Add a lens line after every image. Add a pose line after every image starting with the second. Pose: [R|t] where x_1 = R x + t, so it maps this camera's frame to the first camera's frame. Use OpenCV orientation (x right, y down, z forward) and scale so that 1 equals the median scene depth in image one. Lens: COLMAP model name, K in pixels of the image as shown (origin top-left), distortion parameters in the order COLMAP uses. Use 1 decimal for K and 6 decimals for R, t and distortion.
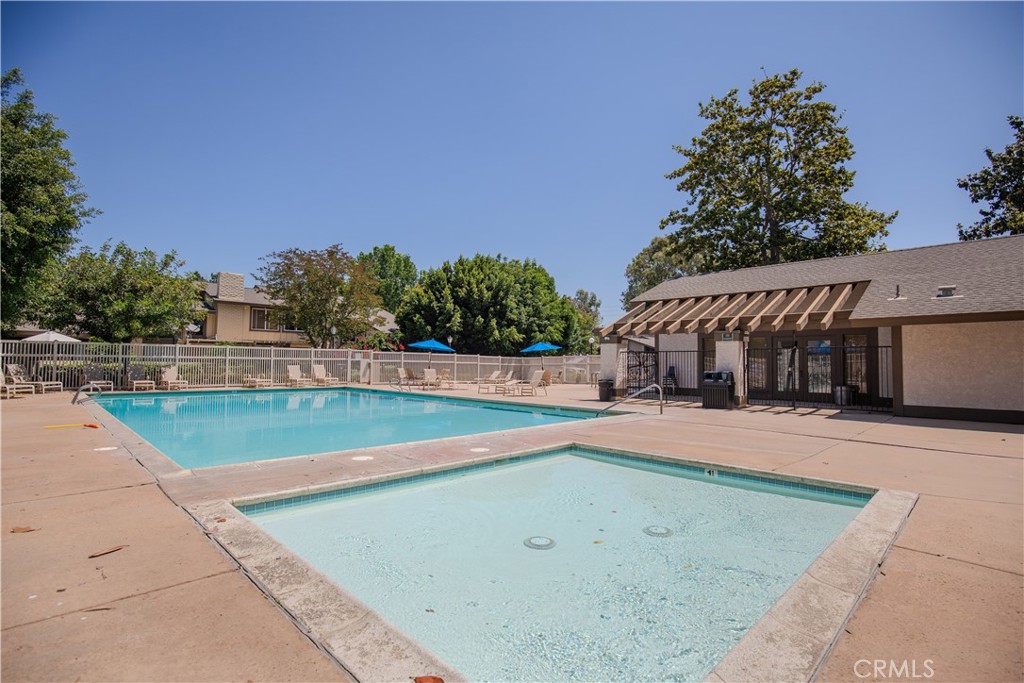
lens RADIAL K [[504.9, 0, 507.0], [0, 504.9, 339.0], [0, 0, 1]] dist [-0.002606, 0.000577]
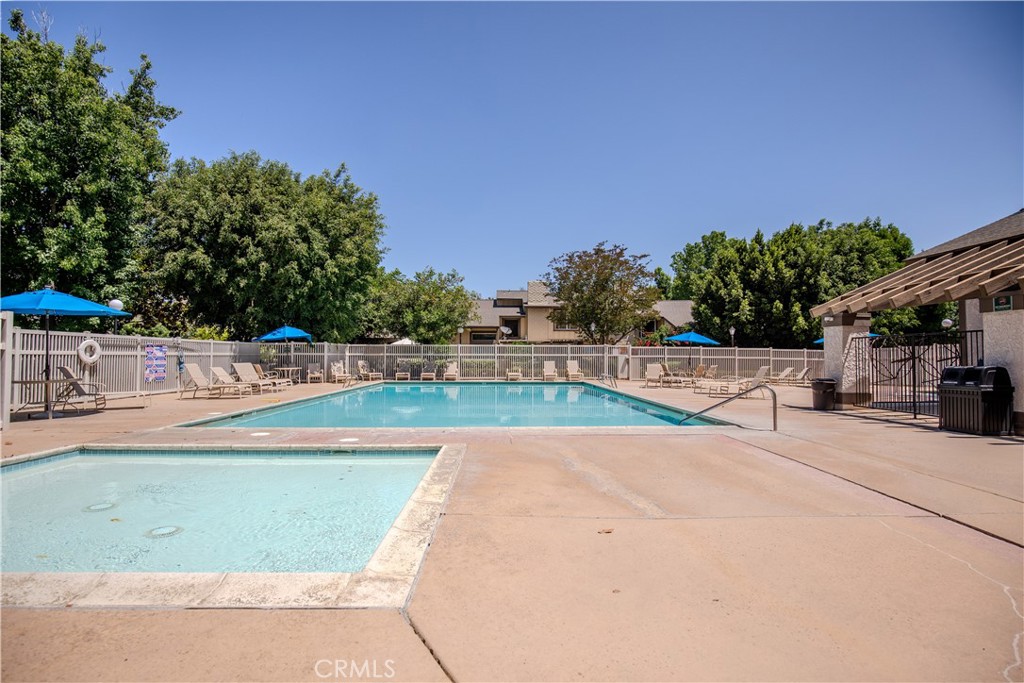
lens RADIAL K [[504.9, 0, 509.5], [0, 504.9, 346.3], [0, 0, 1]] dist [-0.002606, 0.000577]
pose [[0.742172, -0.022935, -0.669817, 0.178548], [0.036690, 0.999306, 0.006437, 0.007617], [0.669204, -0.029353, 0.742498, 0.100363]]
